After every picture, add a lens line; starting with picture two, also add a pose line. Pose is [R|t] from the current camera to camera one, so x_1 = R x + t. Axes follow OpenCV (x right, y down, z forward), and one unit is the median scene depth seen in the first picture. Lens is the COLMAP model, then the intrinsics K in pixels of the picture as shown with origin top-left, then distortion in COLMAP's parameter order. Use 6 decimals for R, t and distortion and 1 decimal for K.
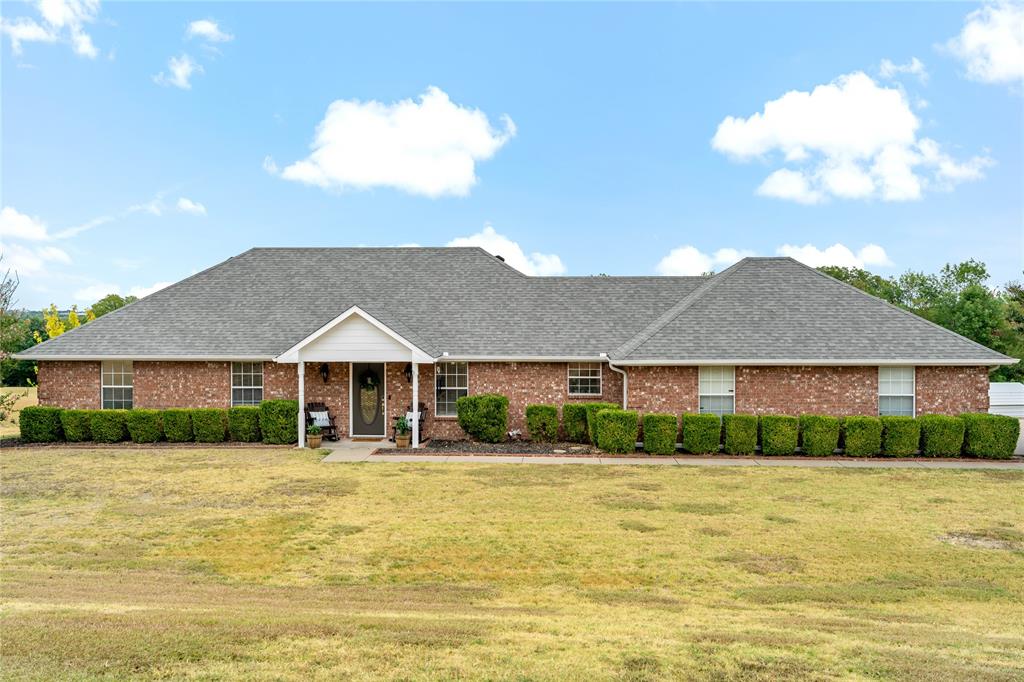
lens RADIAL K [[881.9, 0, 513.9], [0, 881.9, 336.4], [0, 0, 1]] dist [0.017793, 0.001435]
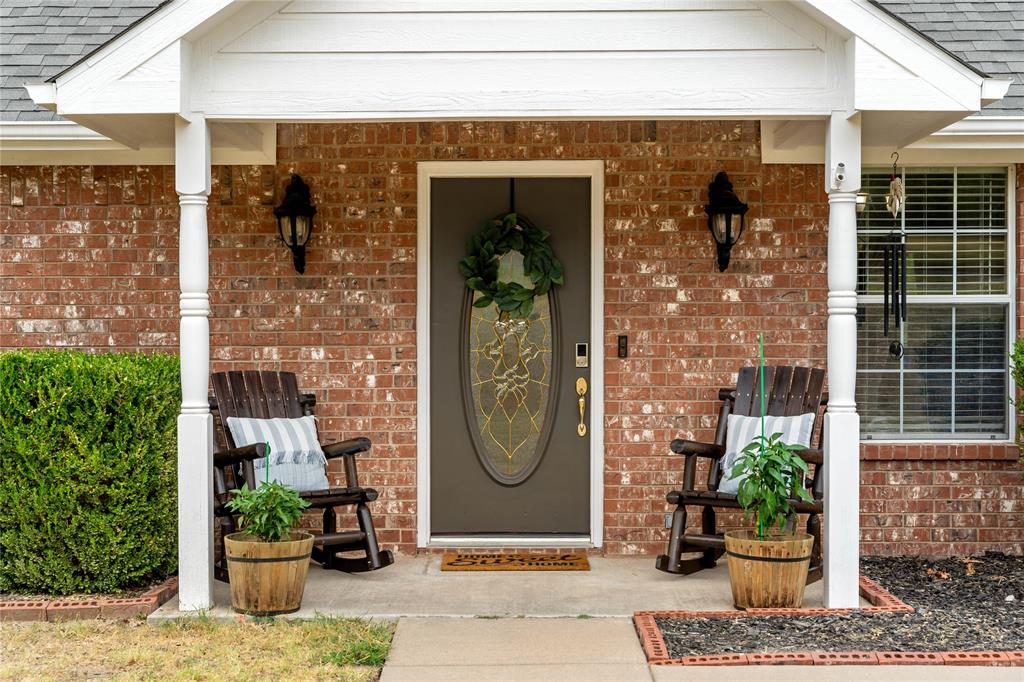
lens RADIAL K [[1644.2, 0, 510.8], [0, 1644.2, 343.8], [0, 0, 1]] dist [0.050251, 0.000000]
pose [[0.999919, -0.005640, 0.011372, -0.171782], [0.005664, 0.999982, -0.002065, 0.069787], [-0.011360, 0.002129, 0.999933, 0.636102]]
